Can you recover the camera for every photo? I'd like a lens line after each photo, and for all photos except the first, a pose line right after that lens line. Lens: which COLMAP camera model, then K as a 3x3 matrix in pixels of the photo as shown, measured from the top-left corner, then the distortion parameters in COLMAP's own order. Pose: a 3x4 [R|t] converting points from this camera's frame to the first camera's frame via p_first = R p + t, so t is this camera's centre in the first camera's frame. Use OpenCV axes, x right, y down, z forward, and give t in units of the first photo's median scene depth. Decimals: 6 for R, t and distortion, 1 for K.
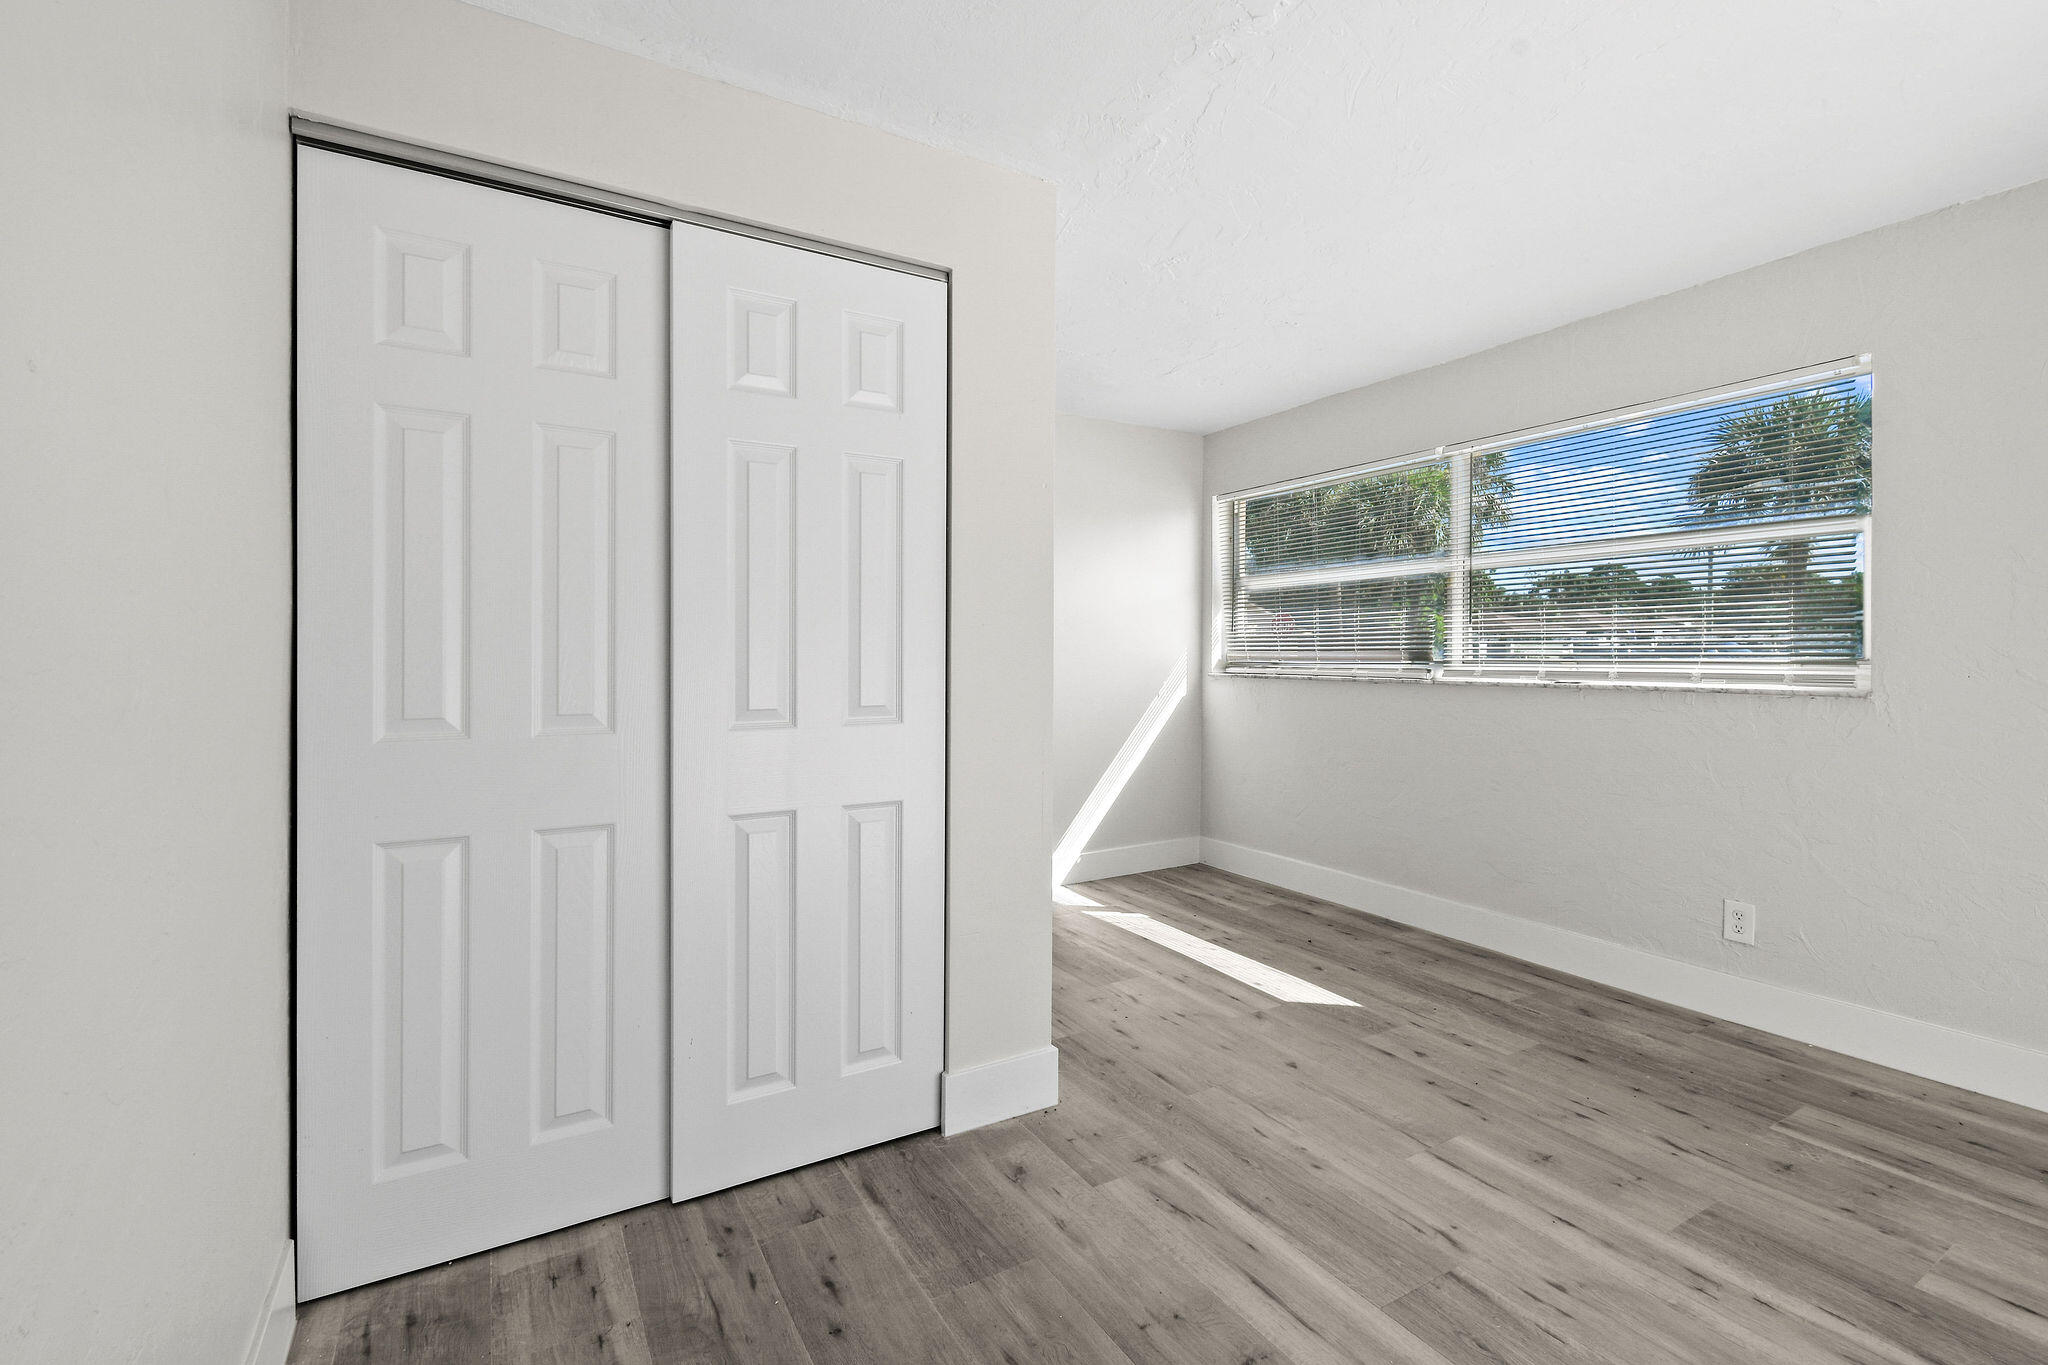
lens RADIAL K [[936.3, 0, 1036.1], [0, 936.3, 650.8], [0, 0, 1]] dist [0.002249, -0.000272]
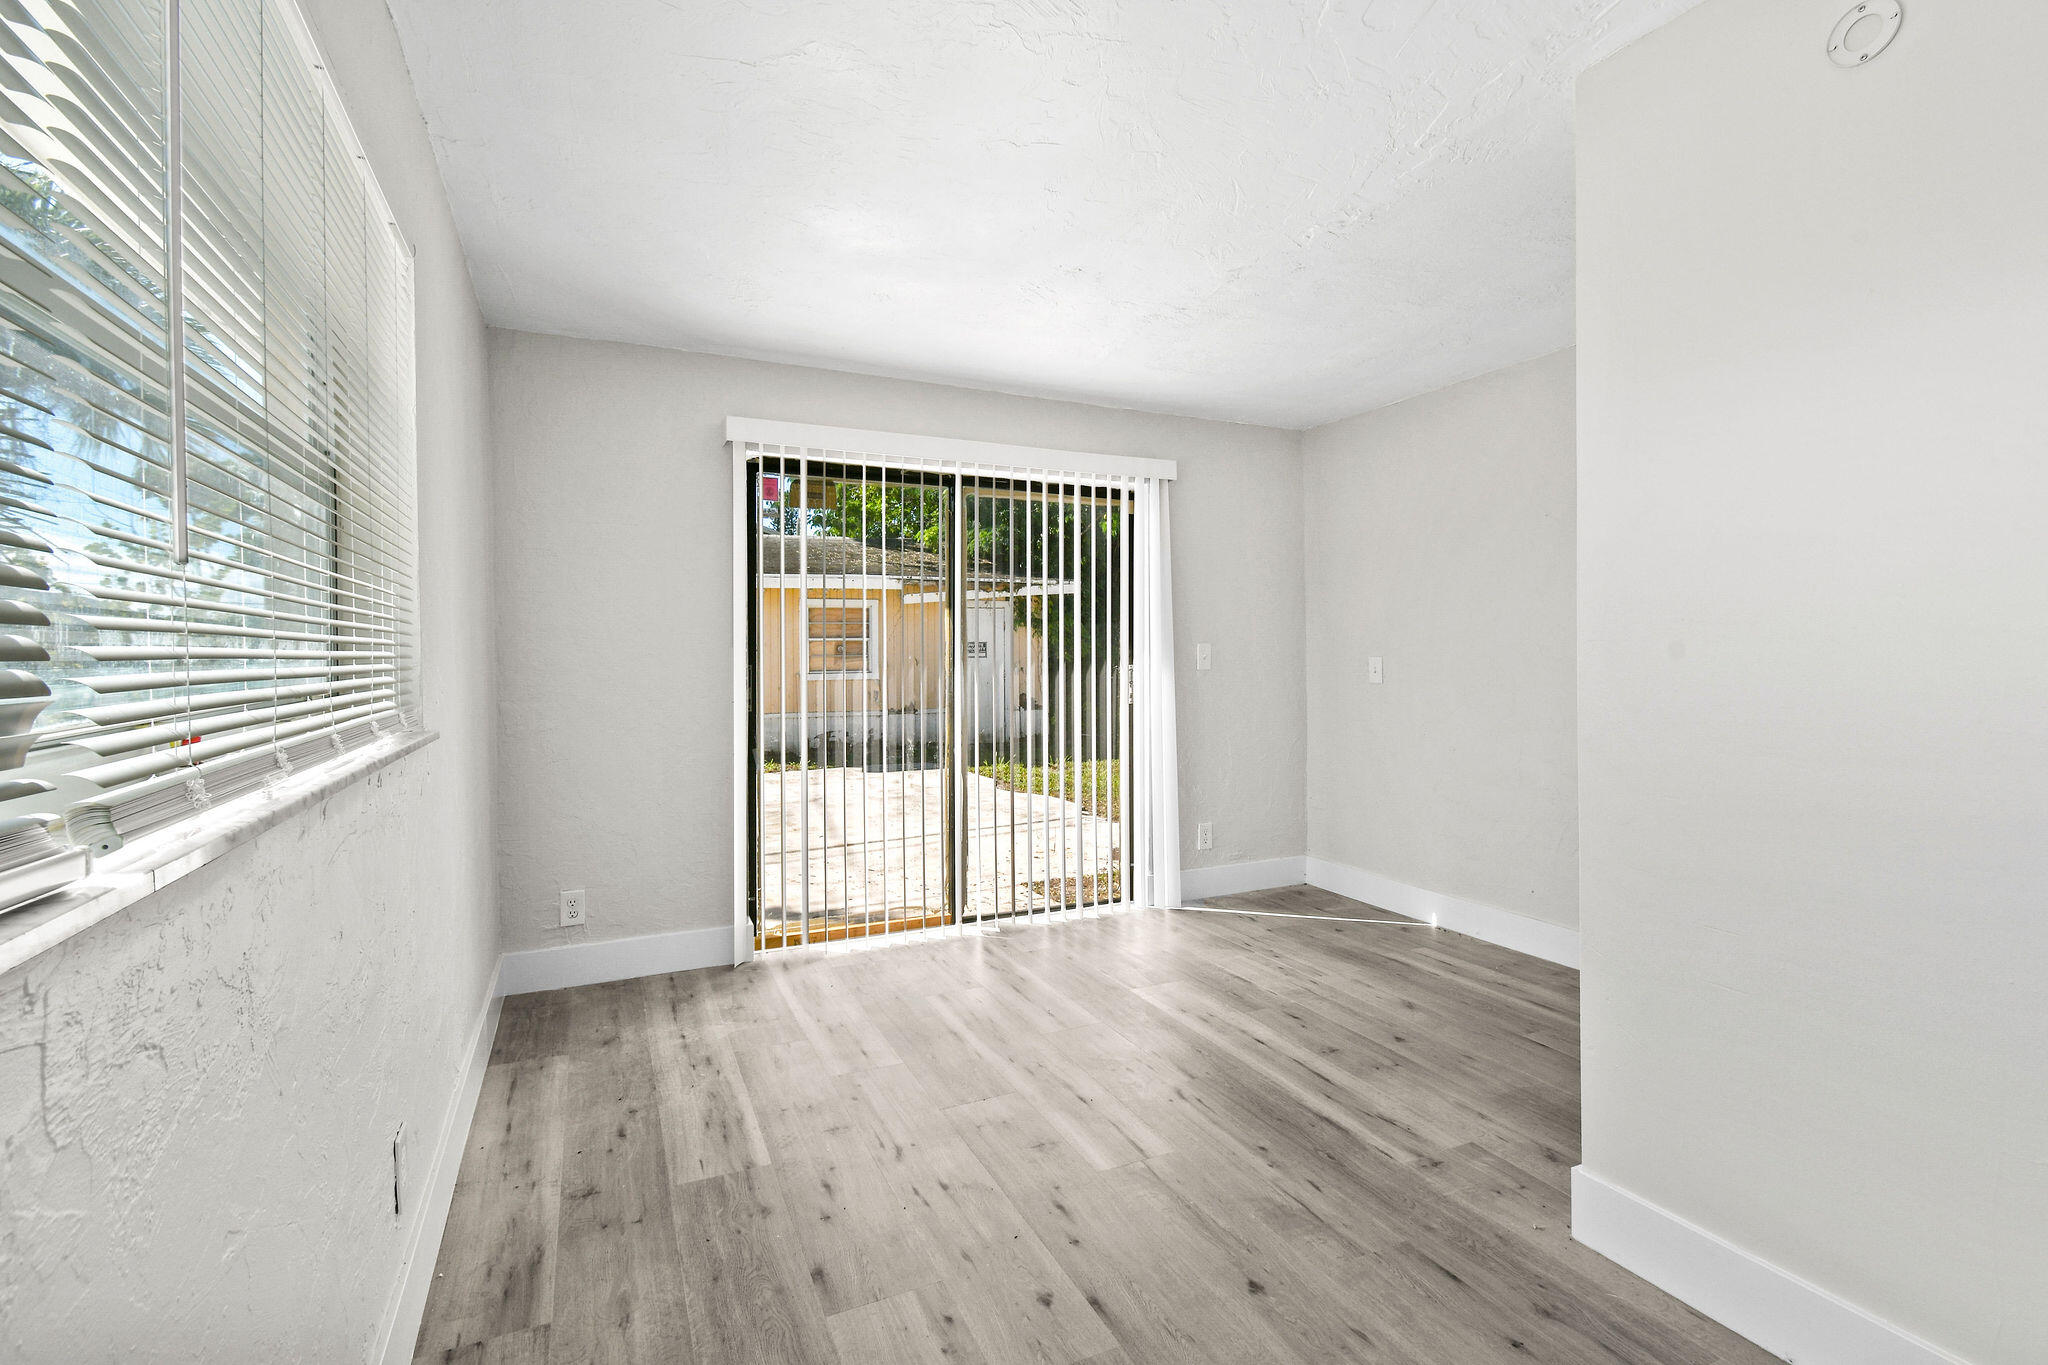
lens RADIAL K [[911.7, 0, 1028.5], [0, 911.7, 659.4], [0, 0, 1]] dist [0.000561, -0.000412]
pose [[-0.993462, 0.003188, 0.114115, 0.389636], [0.003453, 0.999992, 0.002118, -0.011122], [-0.114108, 0.002499, -0.993465, 1.807089]]
